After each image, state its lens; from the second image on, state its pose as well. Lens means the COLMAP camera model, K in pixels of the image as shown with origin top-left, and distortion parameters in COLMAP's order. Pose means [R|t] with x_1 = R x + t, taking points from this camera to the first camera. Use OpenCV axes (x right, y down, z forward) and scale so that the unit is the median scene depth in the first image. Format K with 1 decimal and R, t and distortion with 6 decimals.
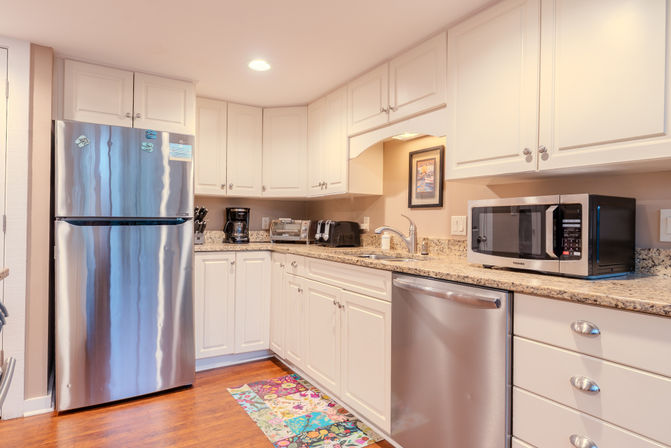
lens RADIAL K [[409.1, 0, 335.3], [0, 409.1, 223.6], [0, 0, 1]] dist [-0.006588, 0.001983]
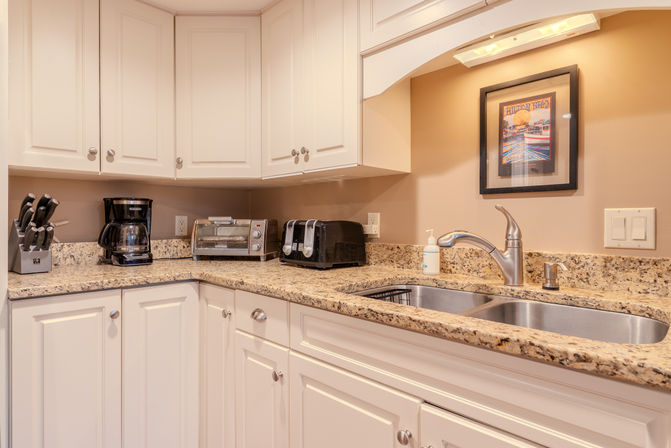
lens RADIAL K [[409.1, 0, 351.9], [0, 409.1, 223.9], [0, 0, 1]] dist [-0.006588, 0.001983]
pose [[0.969017, -0.017082, 0.246404, -0.098118], [0.014723, 0.999826, 0.011415, -0.007691], [-0.246556, -0.007434, 0.969100, 0.465798]]
